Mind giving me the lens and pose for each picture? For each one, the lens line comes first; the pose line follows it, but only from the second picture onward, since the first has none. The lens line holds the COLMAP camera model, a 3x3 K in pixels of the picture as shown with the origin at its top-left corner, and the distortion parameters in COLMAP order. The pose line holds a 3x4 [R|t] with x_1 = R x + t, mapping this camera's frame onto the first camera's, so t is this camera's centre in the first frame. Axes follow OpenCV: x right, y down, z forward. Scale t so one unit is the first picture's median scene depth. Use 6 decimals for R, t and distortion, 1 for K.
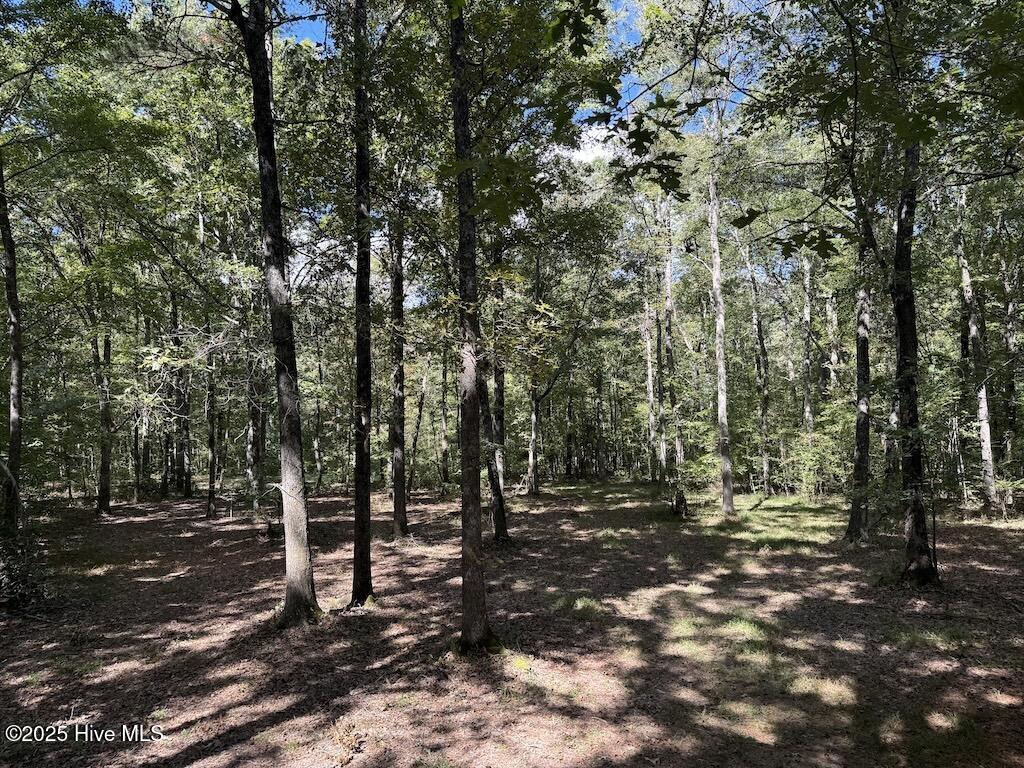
lens RADIAL K [[733.8, 0, 513.2], [0, 733.8, 394.9], [0, 0, 1]] dist [0.014054, -0.002663]
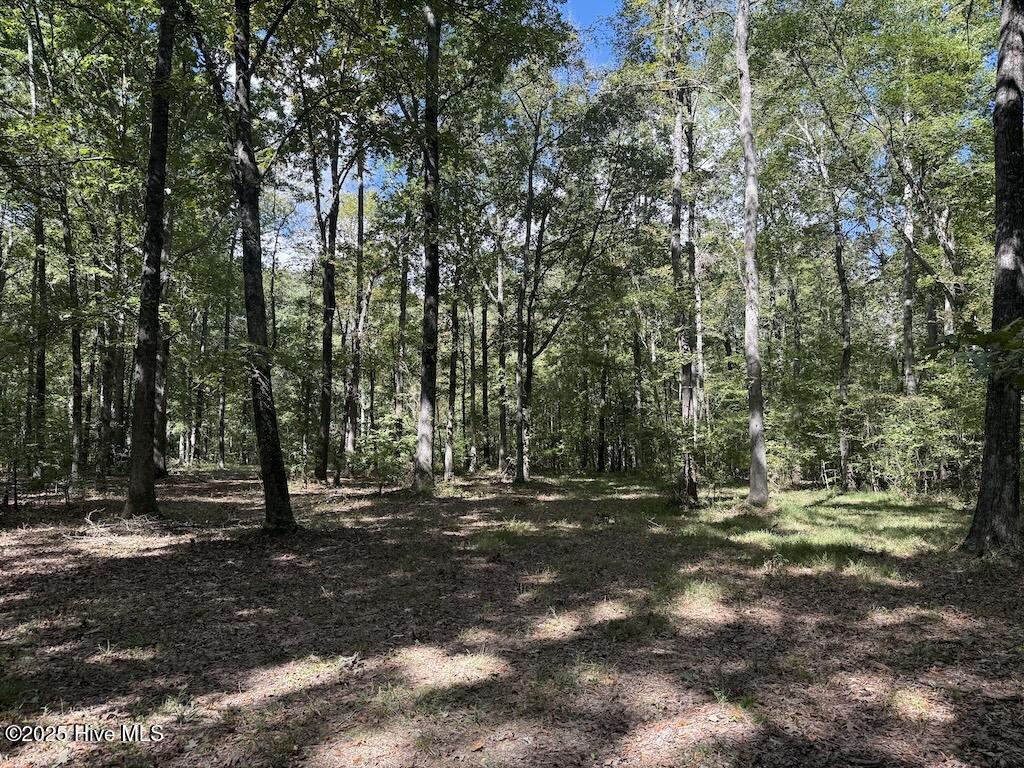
lens RADIAL K [[733.8, 0, 520.6], [0, 733.8, 387.9], [0, 0, 1]] dist [0.014054, -0.002663]
pose [[0.992007, 0.015170, -0.125265, 0.259202], [-0.017711, 0.999659, -0.019196, 0.118632], [0.124931, 0.021261, 0.991938, 0.549742]]
